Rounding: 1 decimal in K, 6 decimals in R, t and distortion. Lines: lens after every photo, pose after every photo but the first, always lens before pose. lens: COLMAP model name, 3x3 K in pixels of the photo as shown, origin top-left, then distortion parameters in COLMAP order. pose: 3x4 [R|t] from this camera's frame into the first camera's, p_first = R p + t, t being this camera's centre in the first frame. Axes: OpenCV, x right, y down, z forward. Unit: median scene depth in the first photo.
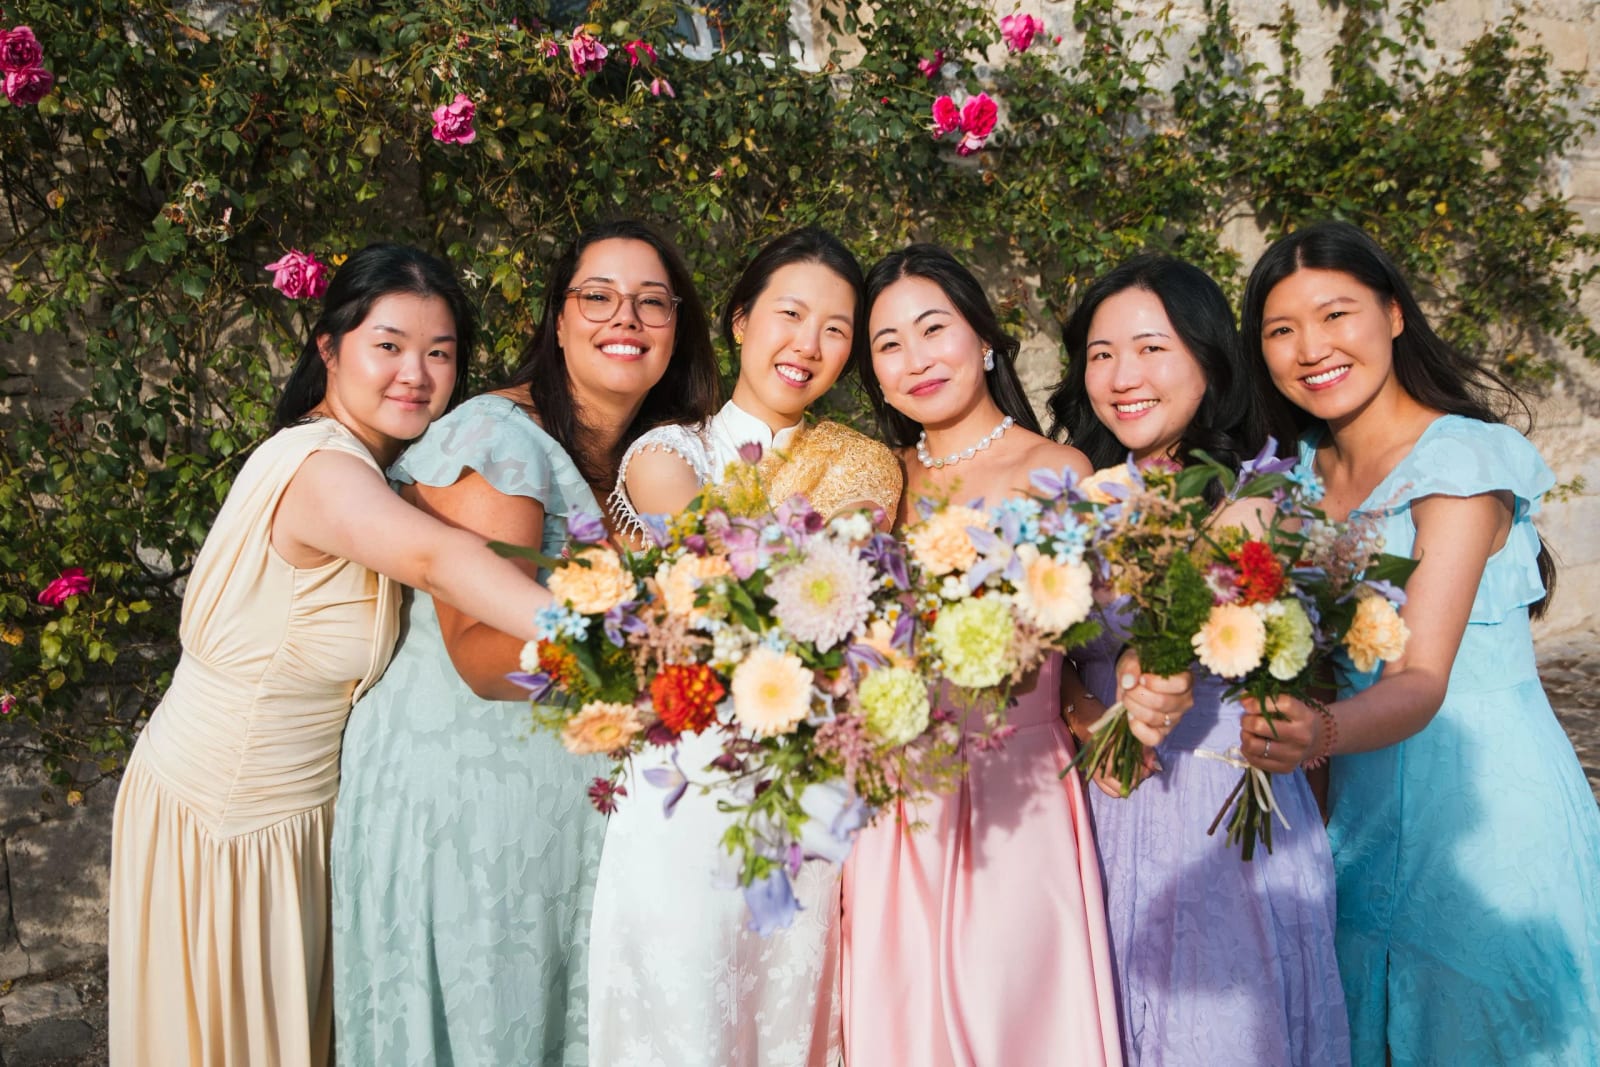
lens RADIAL K [[1497.2, 0, 750.6], [0, 1497.2, 535.5], [0, 0, 1]] dist [-0.047926, 0.119405]
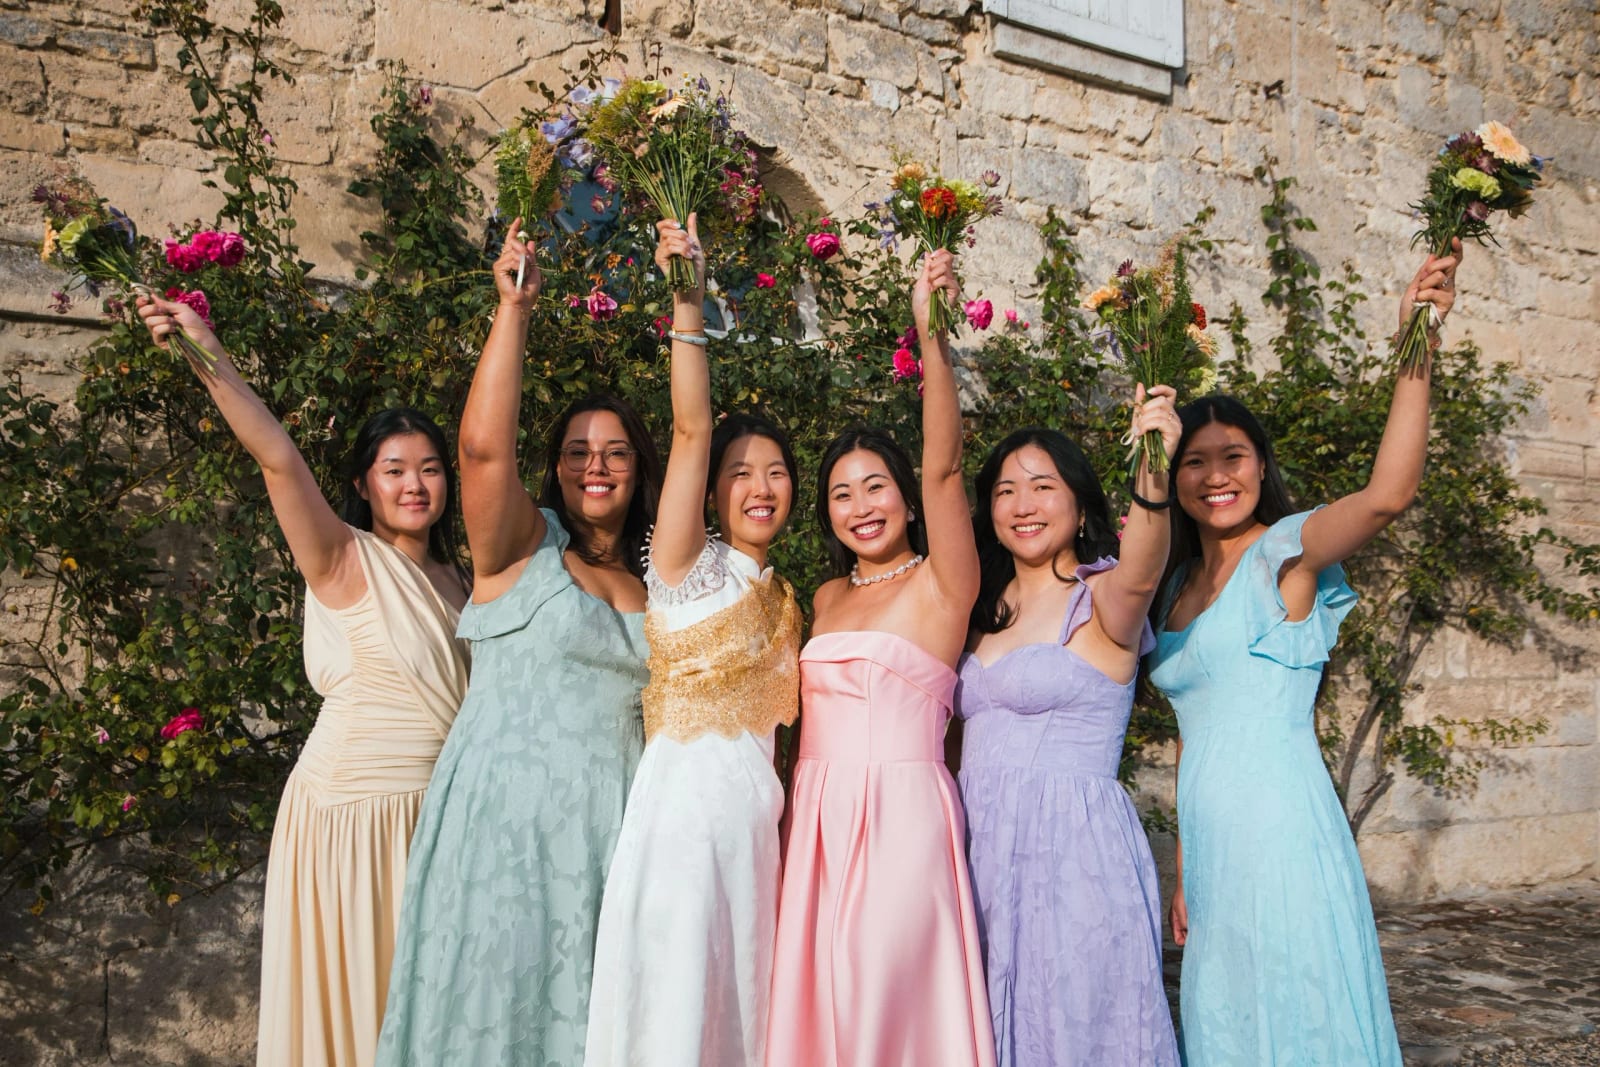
lens RADIAL K [[1497.2, 0, 750.6], [0, 1497.2, 535.5], [0, 0, 1]] dist [-0.047926, 0.119405]
pose [[0.998152, 0.003550, -0.060660, 0.054034], [-0.016553, 0.976420, -0.215244, 0.086052], [0.058465, 0.215851, 0.974674, -0.133842]]
